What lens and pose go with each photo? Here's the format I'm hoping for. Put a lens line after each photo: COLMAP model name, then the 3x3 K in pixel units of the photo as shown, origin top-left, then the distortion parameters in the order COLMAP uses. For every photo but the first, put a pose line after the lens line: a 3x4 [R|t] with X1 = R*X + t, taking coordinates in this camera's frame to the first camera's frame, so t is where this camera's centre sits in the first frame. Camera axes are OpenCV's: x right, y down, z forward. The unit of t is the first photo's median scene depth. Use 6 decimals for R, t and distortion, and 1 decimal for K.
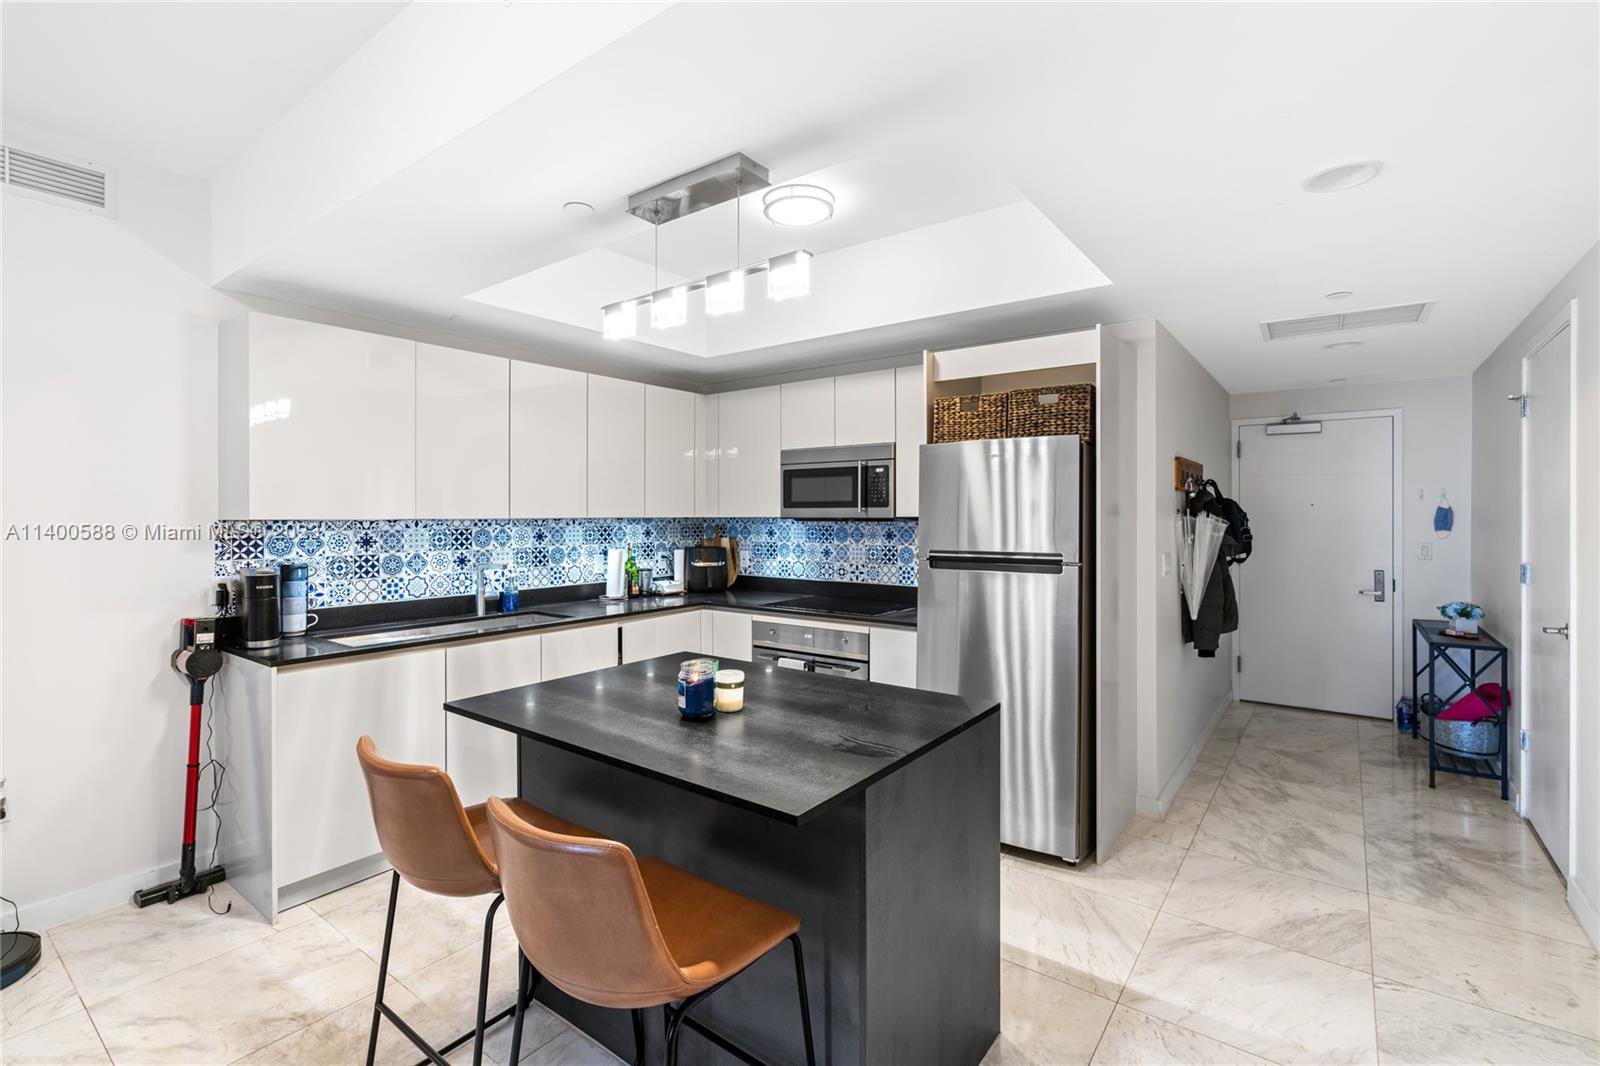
lens RADIAL K [[724.0, 0, 803.7], [0, 724.0, 519.3], [0, 0, 1]] dist [-0.002106, 0.000829]
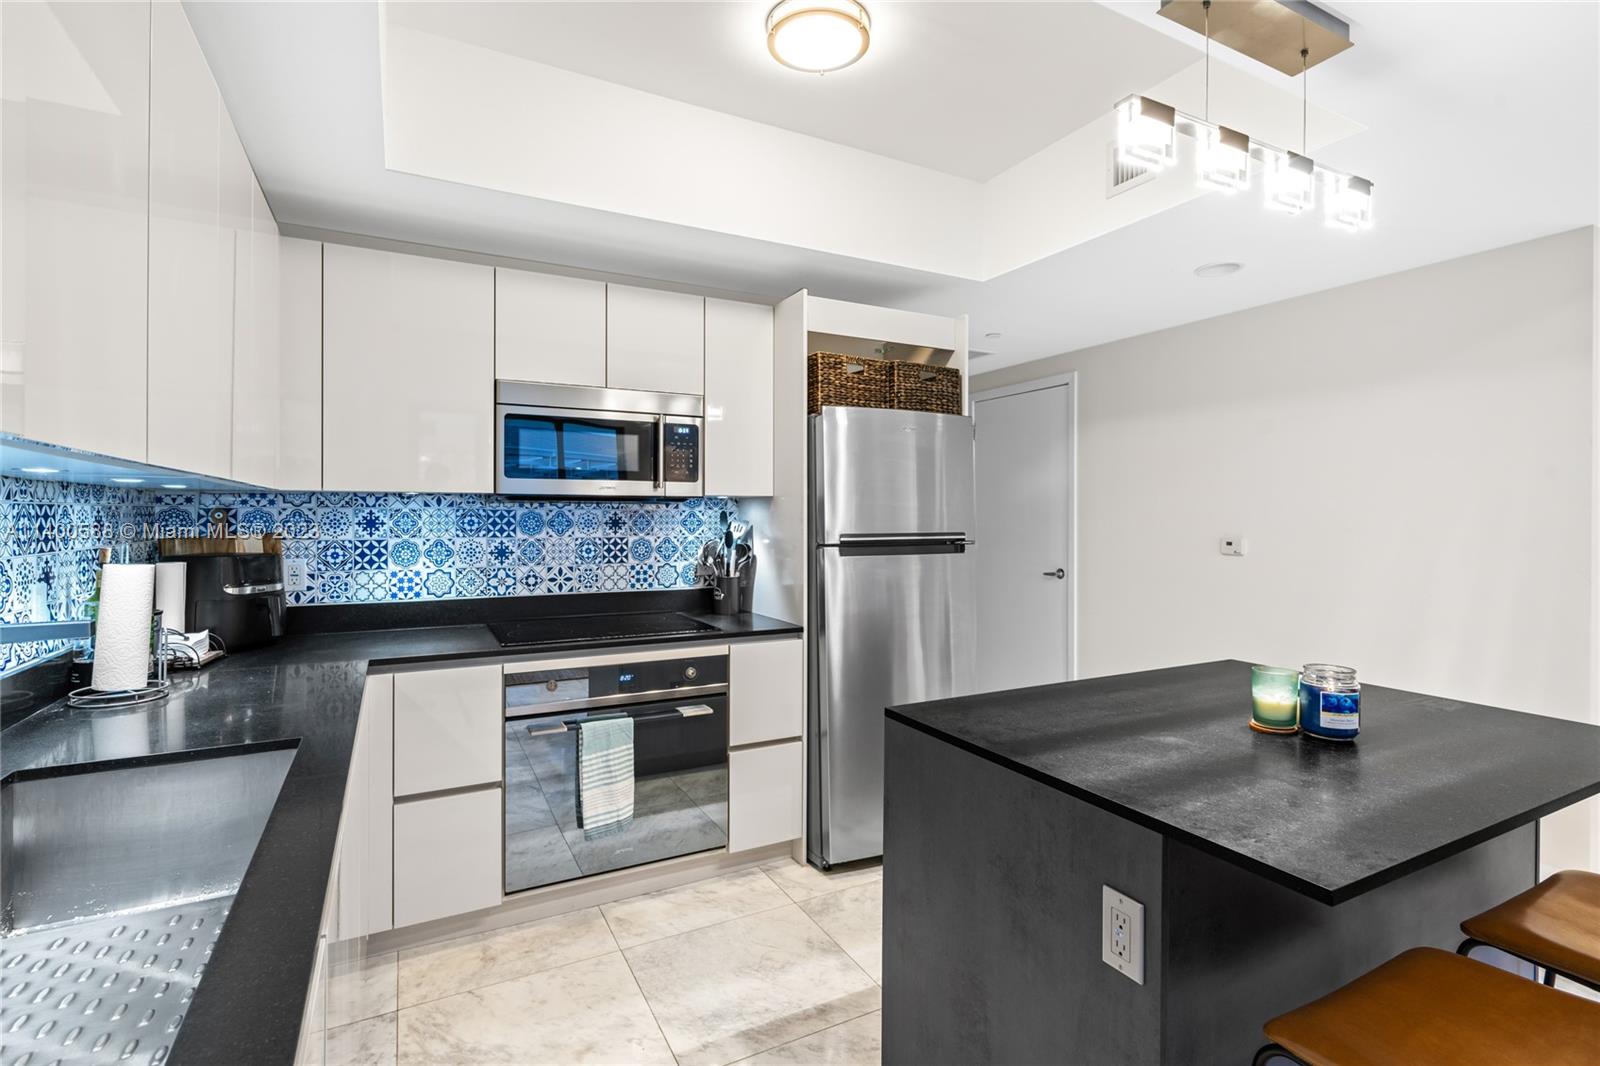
lens RADIAL K [[757.0, 0, 801.6], [0, 757.0, 517.3], [0, 0, 1]] dist [-0.000136, 0.000537]
pose [[0.426463, 0.000577, 0.904505, -0.524239], [0.003049, 0.999993, -0.002075, 0.020770], [-0.904500, 0.003643, 0.426458, 0.564471]]
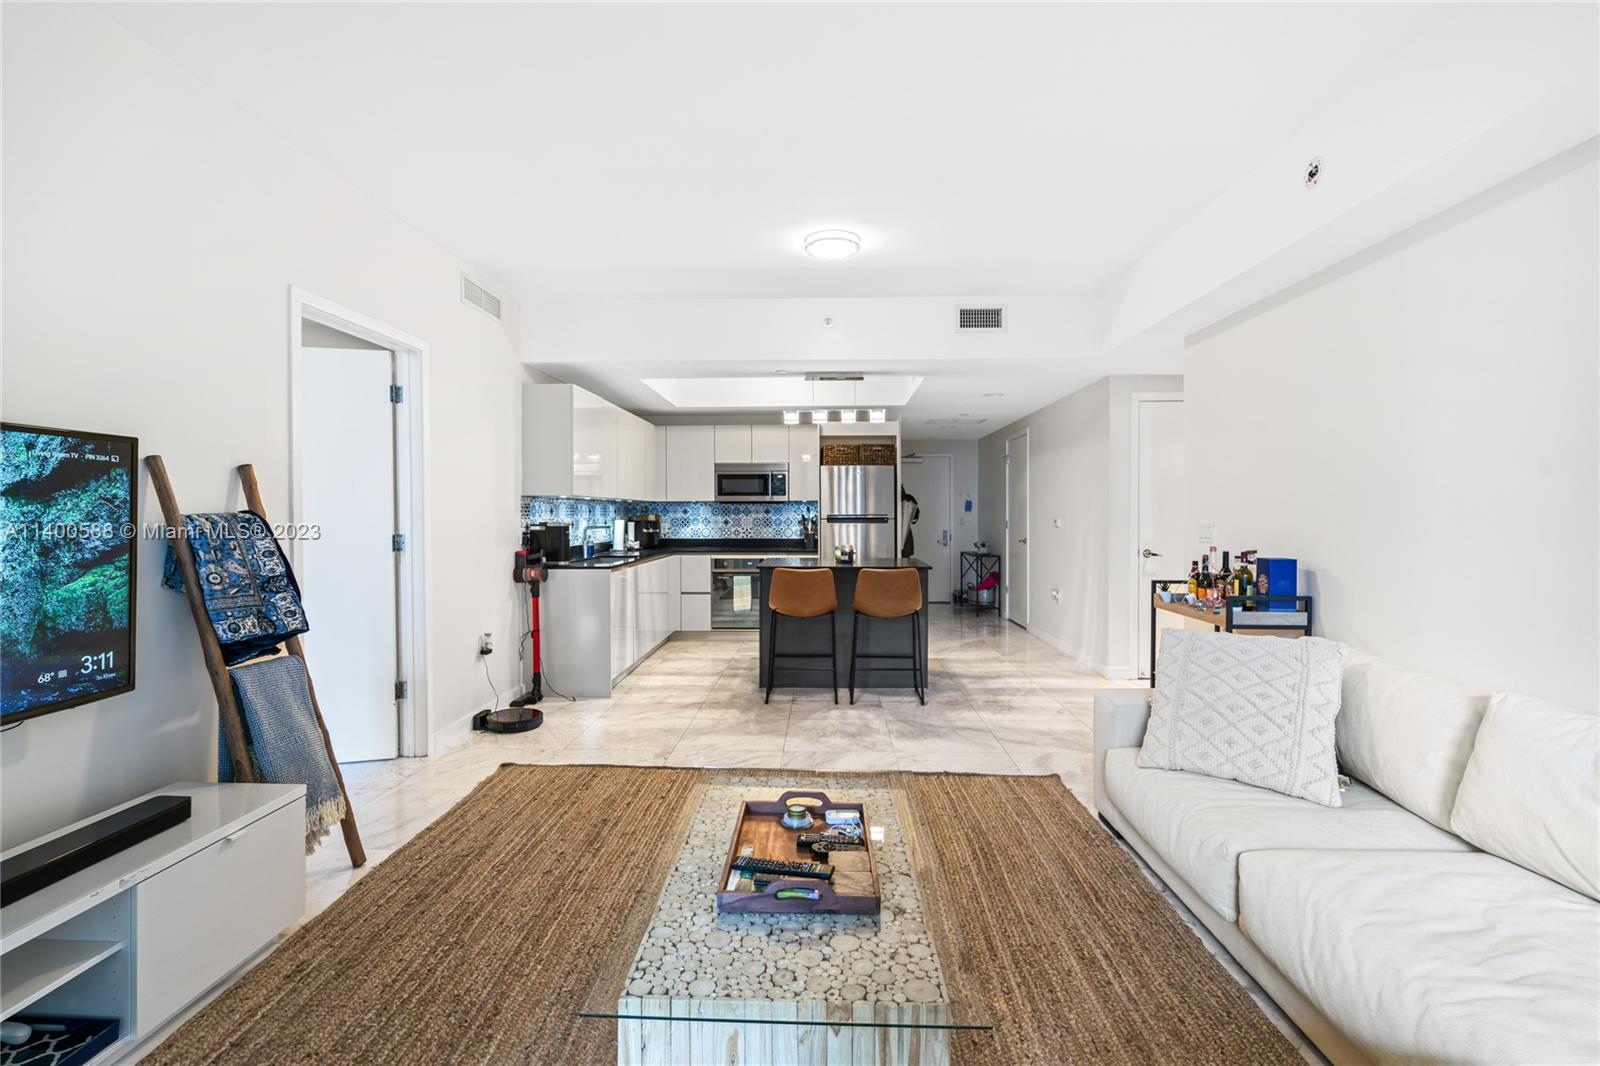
lens RADIAL K [[724.0, 0, 803.7], [0, 724.0, 519.3], [0, 0, 1]] dist [-0.002106, 0.000829]
pose [[0.821077, -0.003667, 0.570806, -0.937412], [0.003707, 0.999993, 0.001091, 0.044089], [-0.570806, 0.001220, 0.821084, -0.615976]]
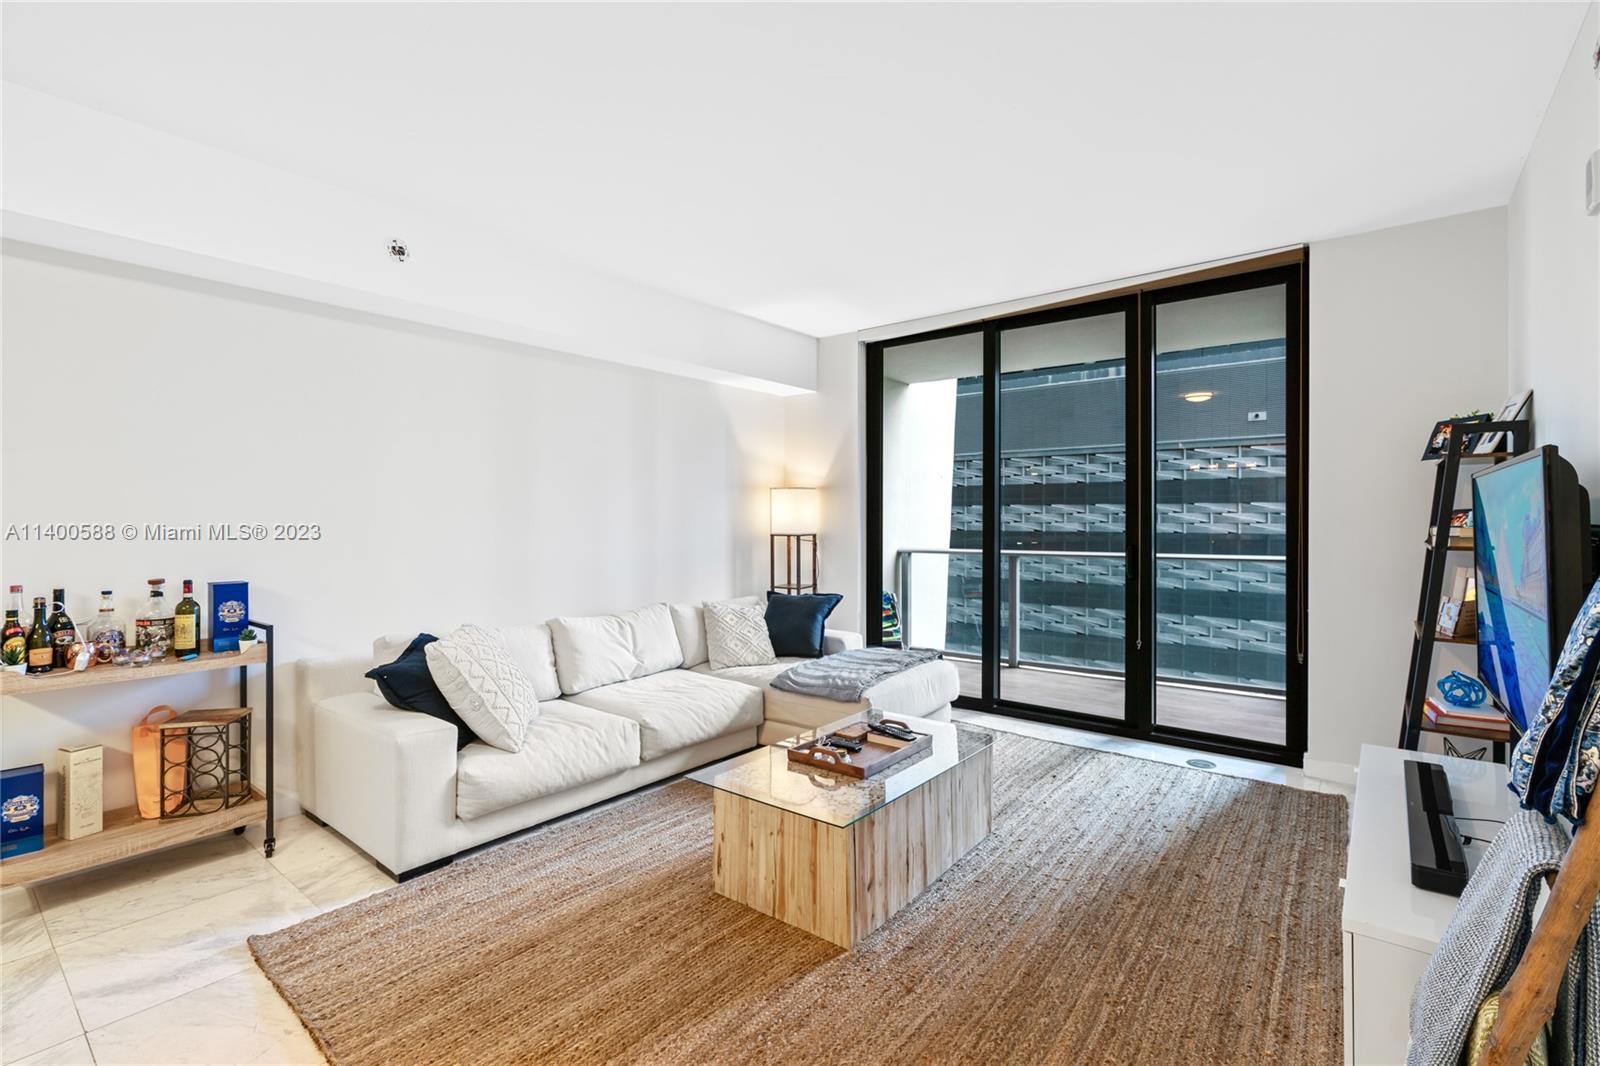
lens RADIAL K [[724.0, 0, 803.7], [0, 724.0, 519.3], [0, 0, 1]] dist [-0.002106, 0.000829]
pose [[-0.999382, -0.000559, 0.035136, -0.636553], [-0.000391, 0.999989, 0.004767, 0.021901], [-0.035138, 0.004750, -0.999371, 0.511357]]
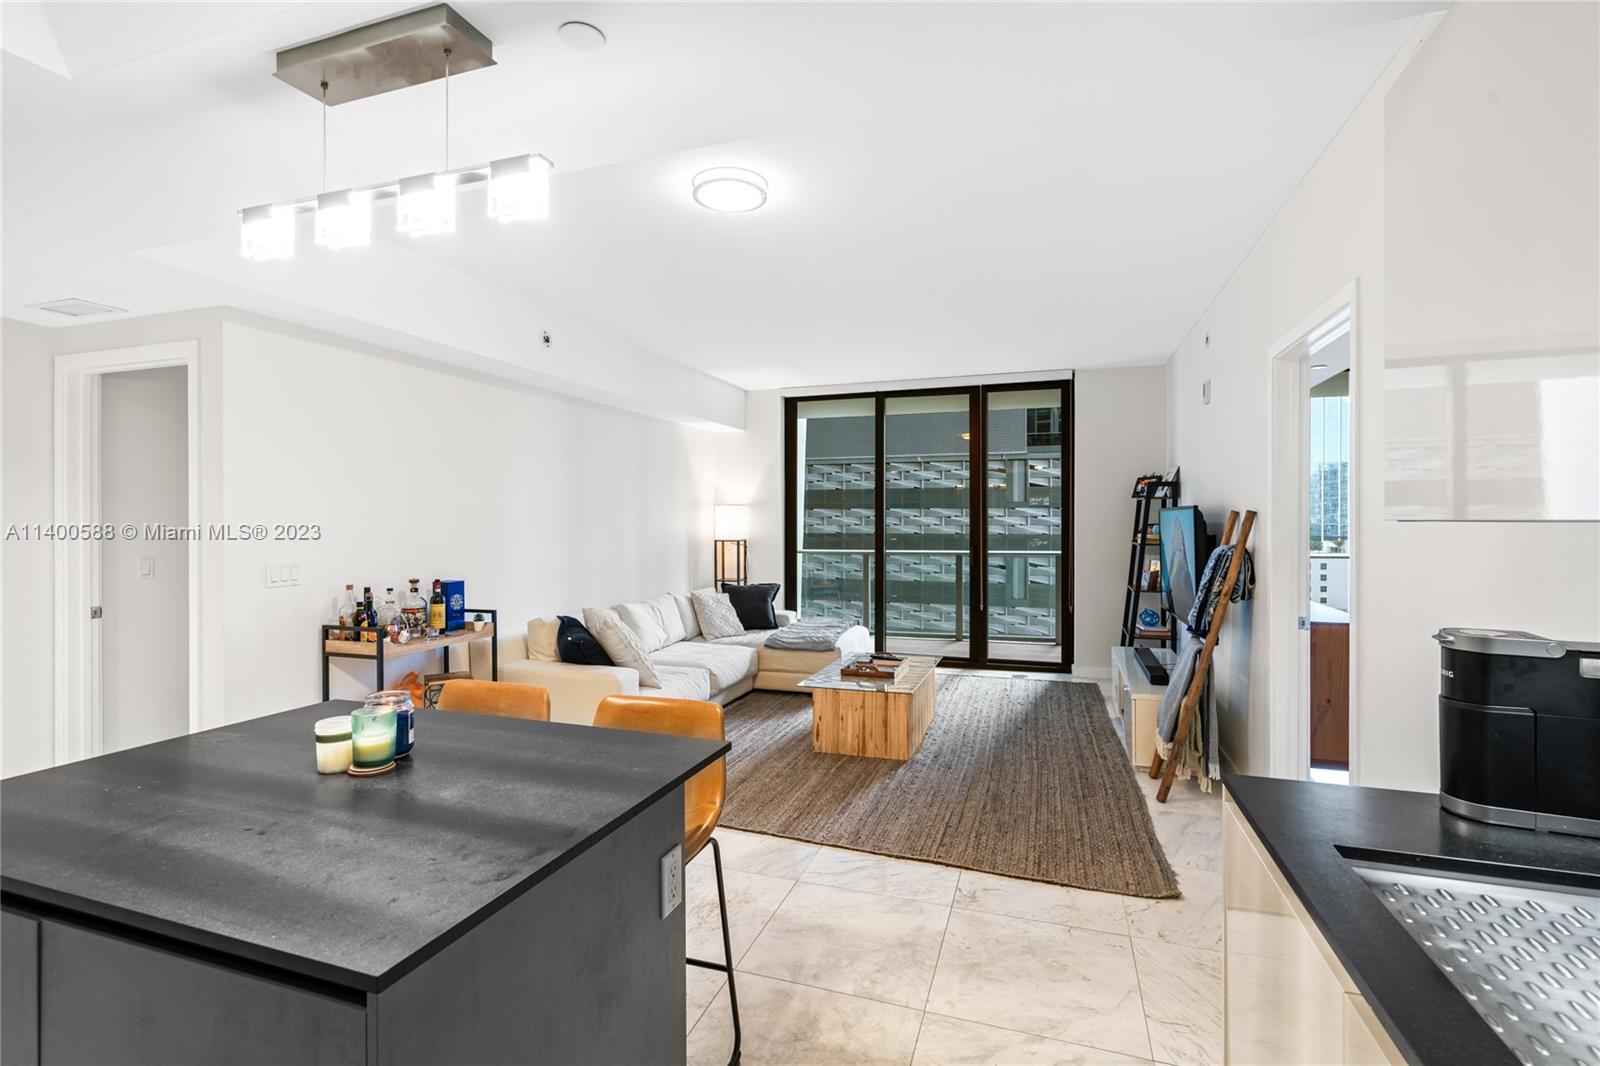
lens RADIAL K [[727.5, 0, 806.1], [0, 727.5, 521.3], [0, 0, 1]] dist [-0.001027, 0.001252]
pose [[-0.951392, 0.001267, -0.307979, -0.167274], [-0.000253, 0.999988, 0.004895, 0.000549], [0.307981, 0.004735, -0.951381, 0.932718]]
